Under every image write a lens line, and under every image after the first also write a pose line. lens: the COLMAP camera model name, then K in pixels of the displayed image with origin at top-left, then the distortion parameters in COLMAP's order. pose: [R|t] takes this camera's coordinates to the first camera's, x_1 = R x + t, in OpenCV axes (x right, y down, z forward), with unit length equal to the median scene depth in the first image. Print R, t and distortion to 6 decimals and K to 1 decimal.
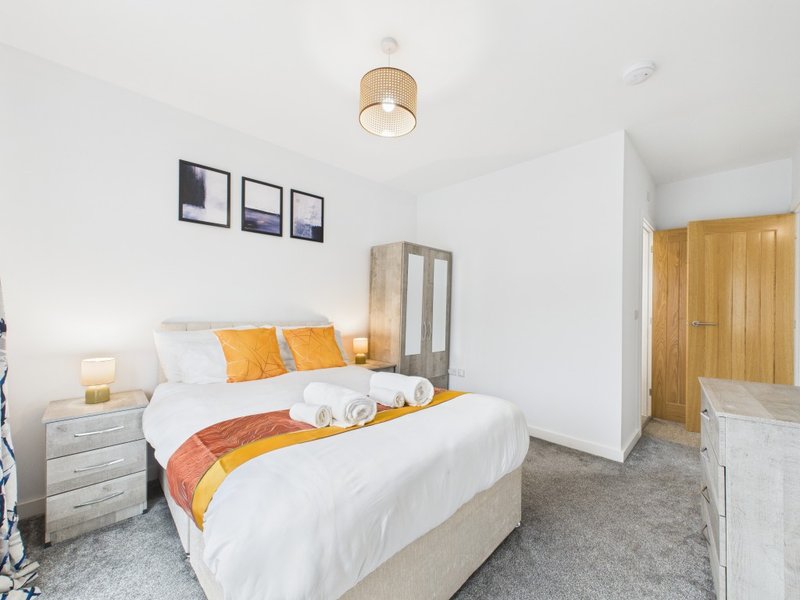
lens RADIAL K [[319.0, 0, 401.1], [0, 319.0, 314.4], [0, 0, 1]] dist [-0.001260, -0.000078]
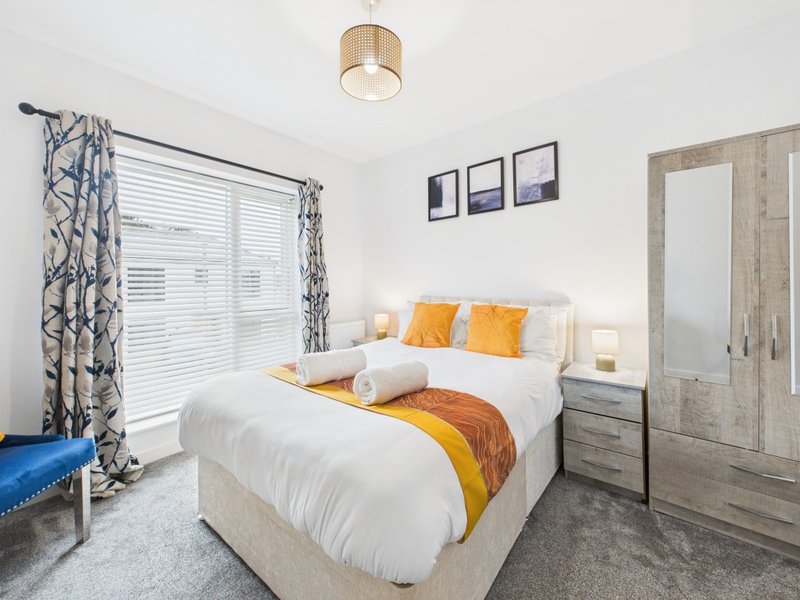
lens RADIAL K [[322.3, 0, 399.3], [0, 322.3, 289.1], [0, 0, 1]] dist [-0.001259, -0.000023]
pose [[0.096961, 0.006326, -0.995268, 0.569389], [-0.008222, 0.999951, 0.005555, -0.010154], [0.995254, 0.007645, 0.097009, 0.626624]]
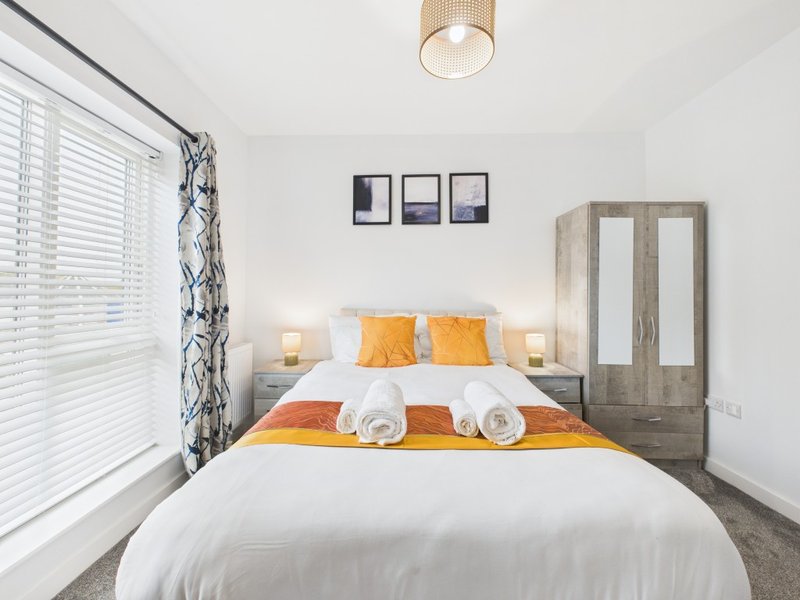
lens RADIAL K [[319.2, 0, 396.2], [0, 319.2, 289.0], [0, 0, 1]] dist [-0.006903, 0.000039]
pose [[0.696661, -0.019456, -0.717136, 0.243463], [-0.009371, 0.999300, -0.036216, -0.006113], [0.717339, 0.031950, 0.695992, 0.233492]]
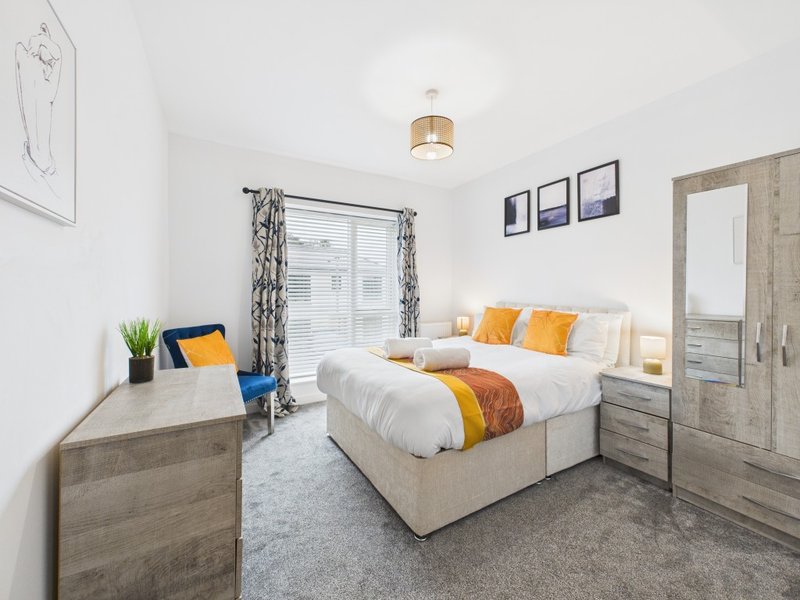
lens RADIAL K [[323.0, 0, 397.4], [0, 323.0, 299.5], [0, 0, 1]] dist [-0.000617, -0.000122]
pose [[-0.264237, 0.017765, -0.964294, 0.826250], [-0.019691, 0.999523, 0.023810, -0.013499], [0.964257, 0.025279, -0.263761, 0.775543]]
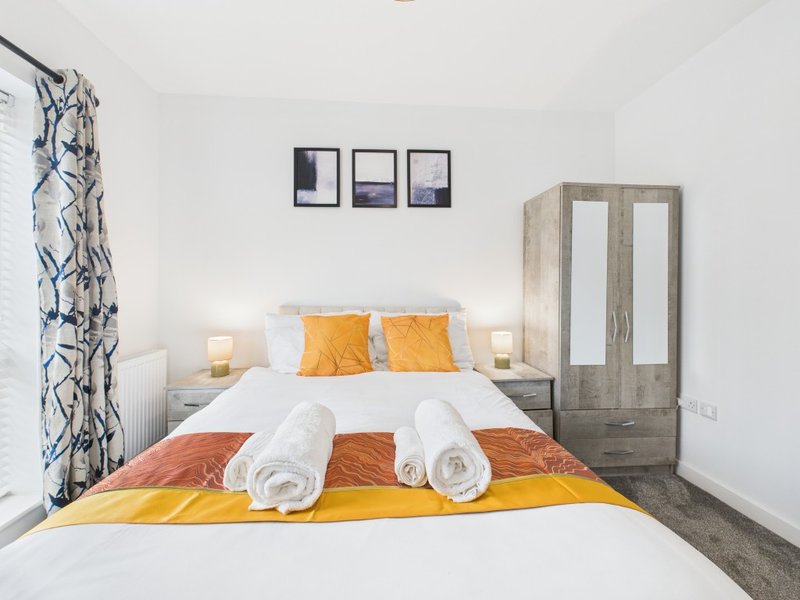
lens RADIAL K [[322.3, 0, 399.3], [0, 322.3, 289.1], [0, 0, 1]] dist [-0.001259, -0.000023]
pose [[0.768913, -0.013127, -0.639218, 0.188947], [-0.001209, 0.999758, -0.021985, -0.006111], [0.639352, 0.017677, 0.768711, 0.357760]]
